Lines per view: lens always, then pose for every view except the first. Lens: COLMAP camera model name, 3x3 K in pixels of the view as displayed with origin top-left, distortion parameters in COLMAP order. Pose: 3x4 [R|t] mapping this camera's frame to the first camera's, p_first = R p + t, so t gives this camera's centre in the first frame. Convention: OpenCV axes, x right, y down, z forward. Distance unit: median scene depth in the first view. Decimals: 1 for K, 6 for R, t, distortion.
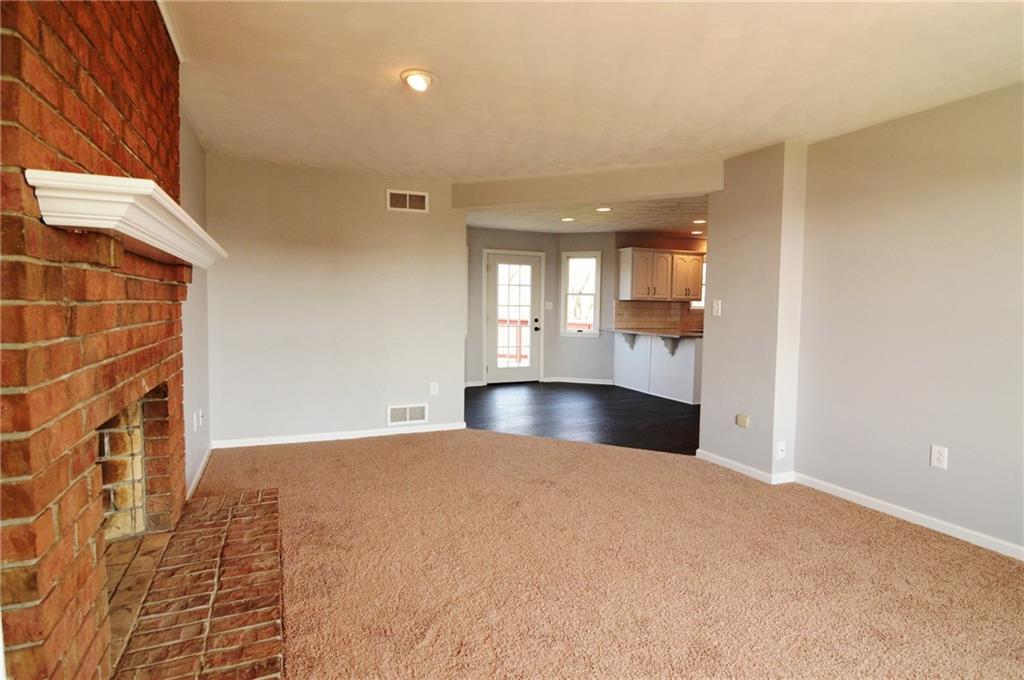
lens RADIAL K [[521.4, 0, 512.7], [0, 521.4, 338.1], [0, 0, 1]] dist [-0.009700, -0.006702]
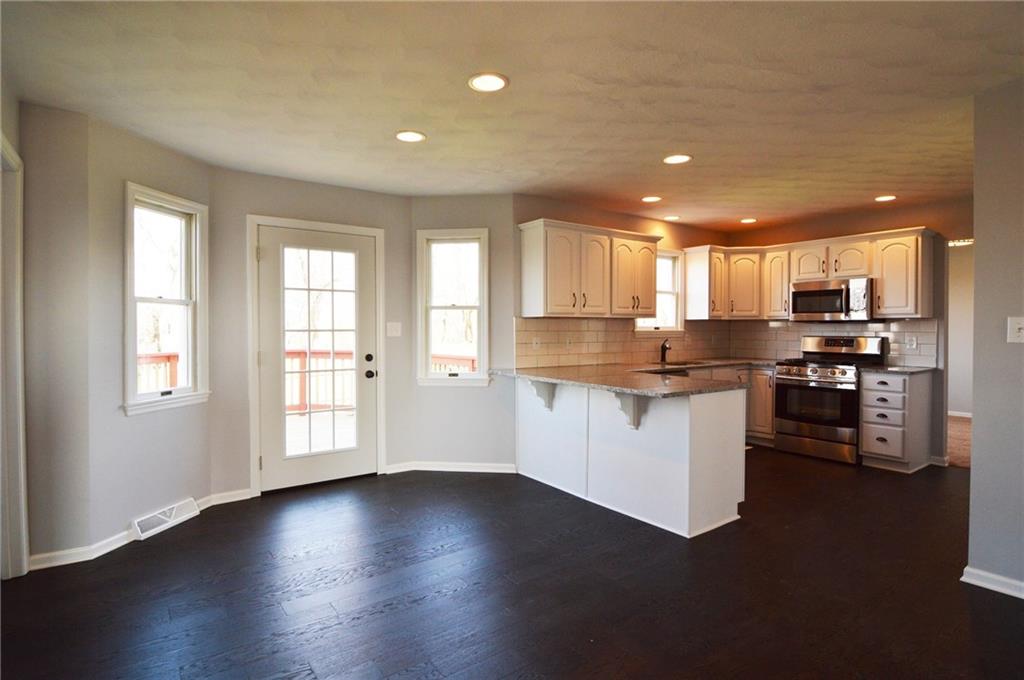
lens RADIAL K [[521.4, 0, 513.8], [0, 521.4, 335.4], [0, 0, 1]] dist [-0.009700, -0.006702]
pose [[0.978036, -0.017297, 0.207716, 0.080749], [0.026001, 0.998891, -0.039246, -0.032532], [-0.206807, 0.043785, 0.977402, 0.465641]]
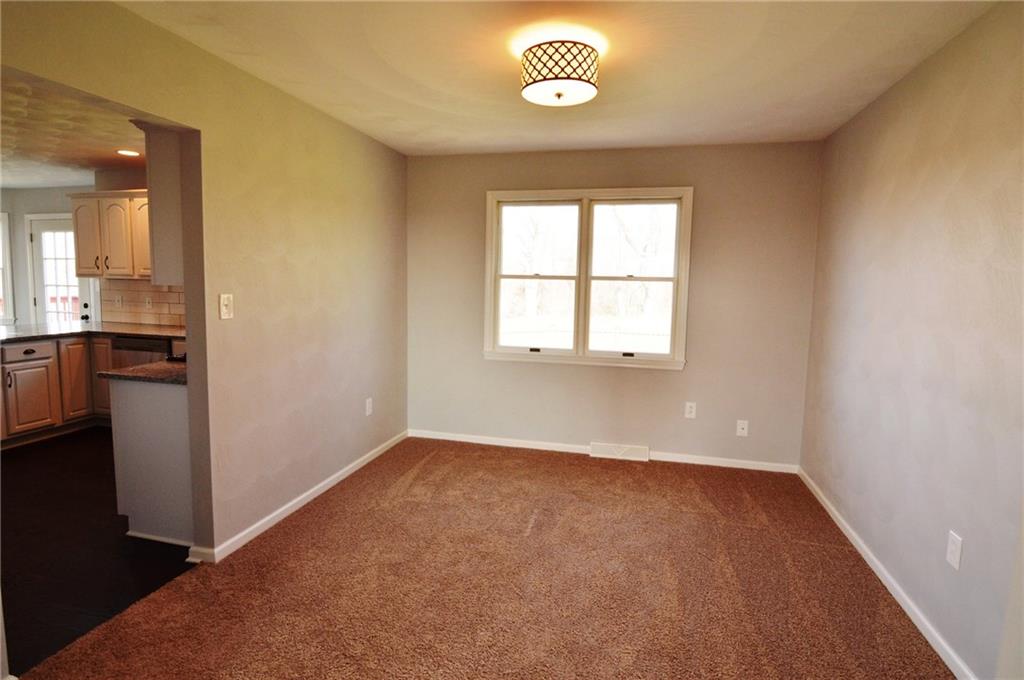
lens RADIAL K [[521.4, 0, 512.6], [0, 521.4, 332.7], [0, 0, 1]] dist [-0.009700, -0.006702]
pose [[0.792196, 0.063758, -0.606928, 0.994841], [-0.044432, 0.997914, 0.046835, -0.057897], [0.608648, -0.010135, 0.793376, 0.801255]]
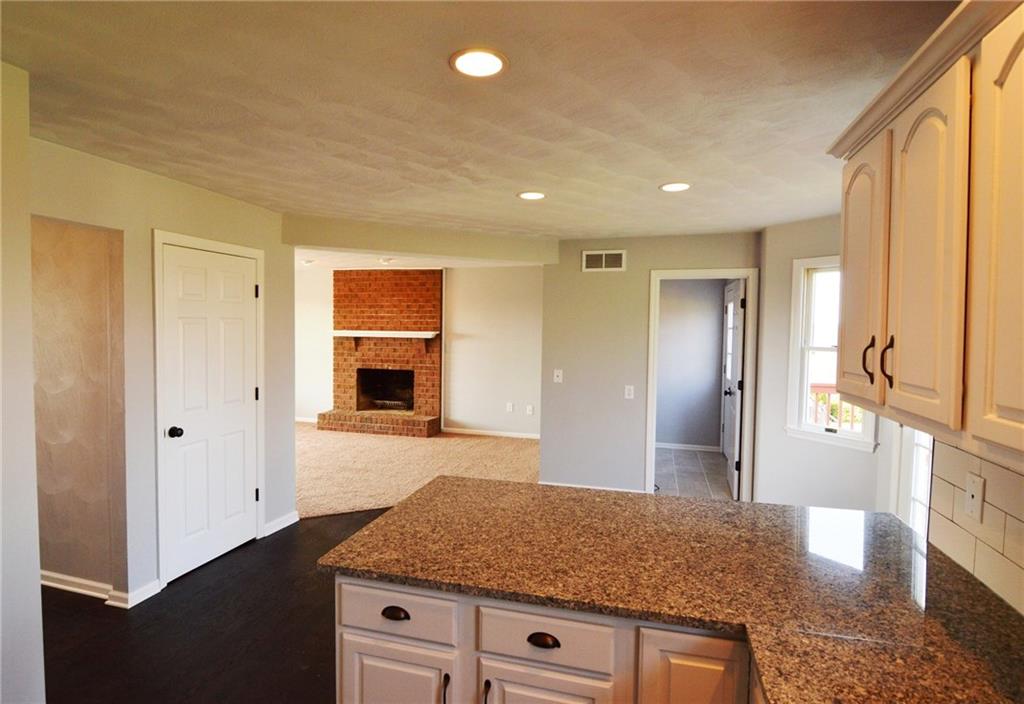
lens RADIAL K [[540.0, 0, 505.3], [0, 540.0, 345.7], [0, 0, 1]] dist [-0.007865, -0.001355]
pose [[-0.638839, 0.004161, -0.769329, 0.458783], [-0.067122, 0.995871, 0.061123, -0.096119], [0.766407, 0.090686, -0.635922, 1.000409]]
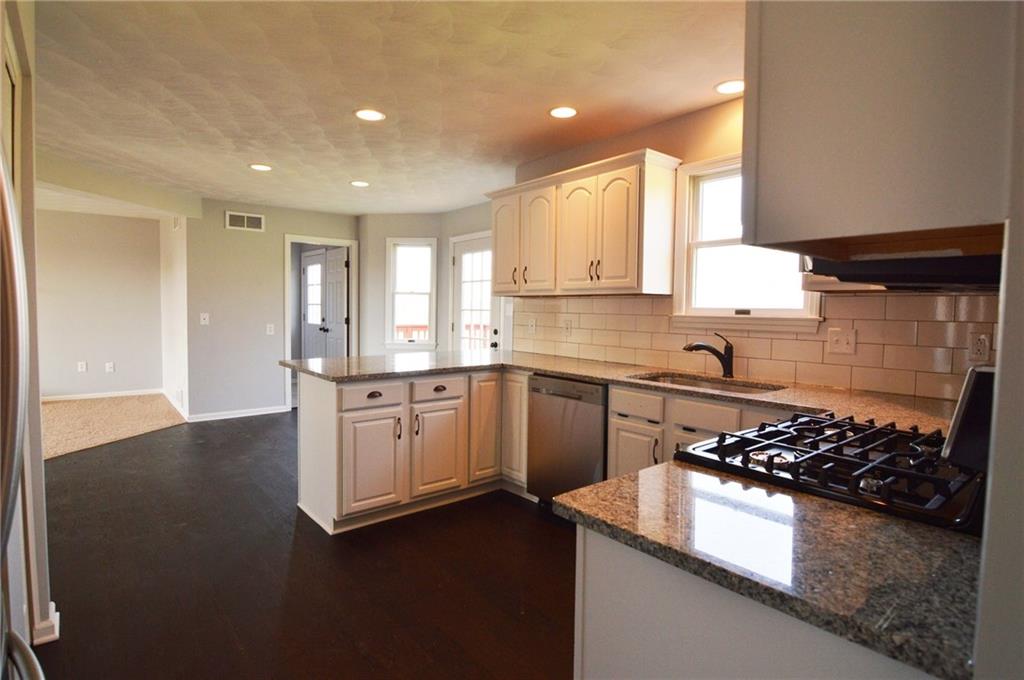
lens RADIAL K [[521.4, 0, 516.6], [0, 521.4, 331.2], [0, 0, 1]] dist [-0.009700, -0.006702]
pose [[0.278222, 0.029330, -0.960069, 0.703091], [-0.063840, 0.997888, 0.011985, -0.045423], [0.958393, 0.057957, 0.279507, 0.856096]]
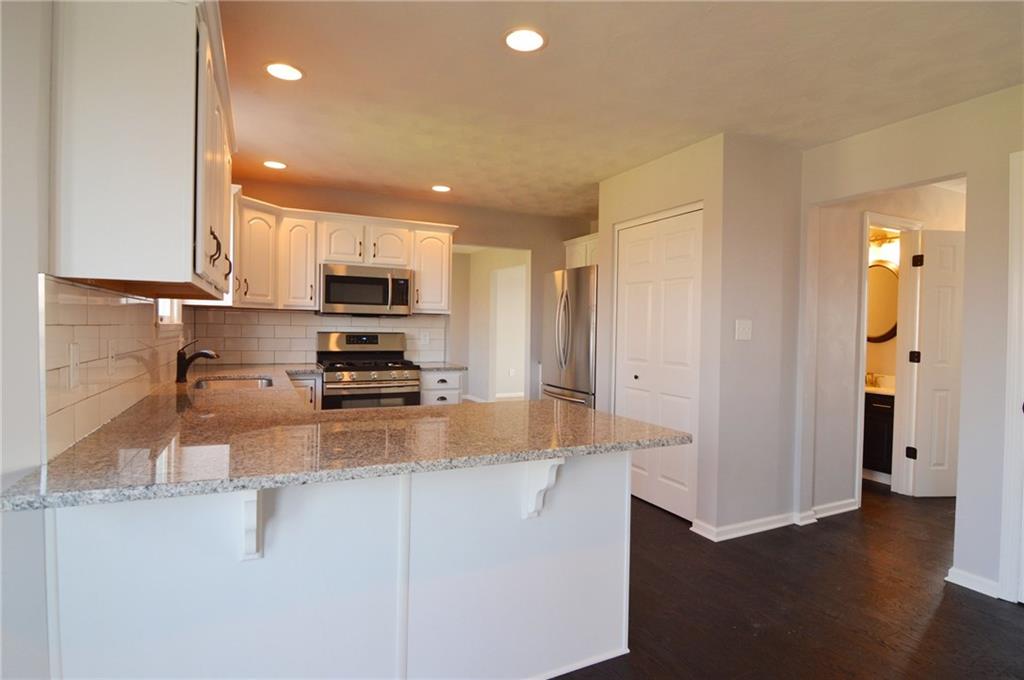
lens RADIAL K [[521.4, 0, 514.8], [0, 521.4, 335.2], [0, 0, 1]] dist [-0.009700, -0.006702]
pose [[-0.033823, -0.031356, 0.998936, 0.045739], [0.040020, 0.998664, 0.032702, -0.054769], [-0.998626, 0.041083, -0.032523, 0.868777]]
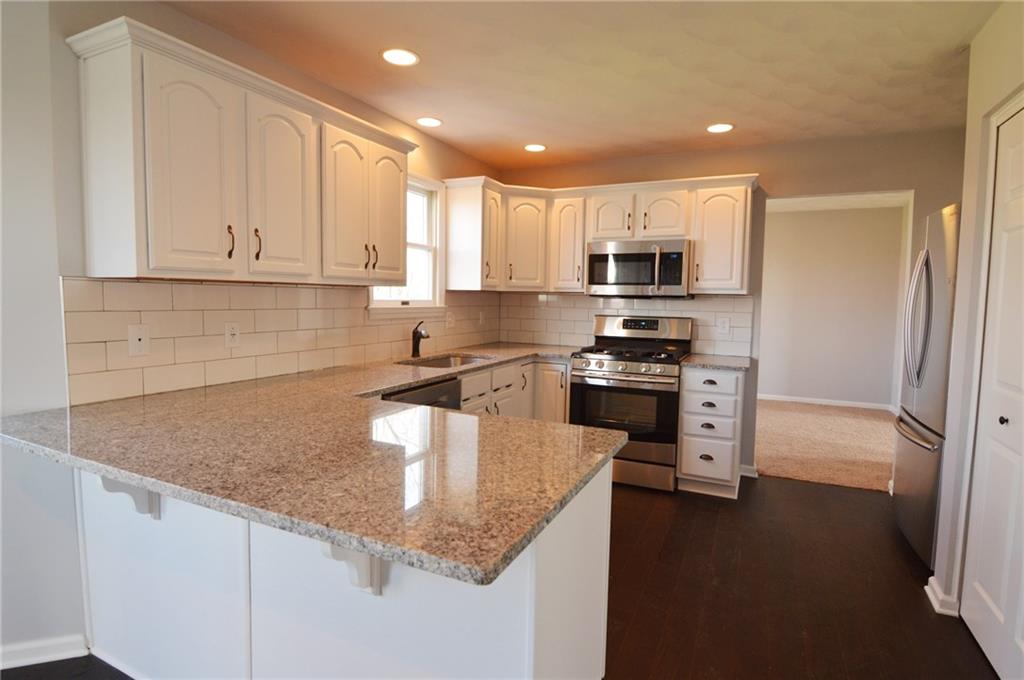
lens RADIAL K [[521.4, 0, 512.1], [0, 521.4, 336.9], [0, 0, 1]] dist [-0.009700, -0.006702]
pose [[0.761252, -0.051310, 0.646424, 0.197552], [0.032349, 0.998628, 0.041171, -0.050928], [-0.647649, -0.010430, 0.761867, 0.715737]]
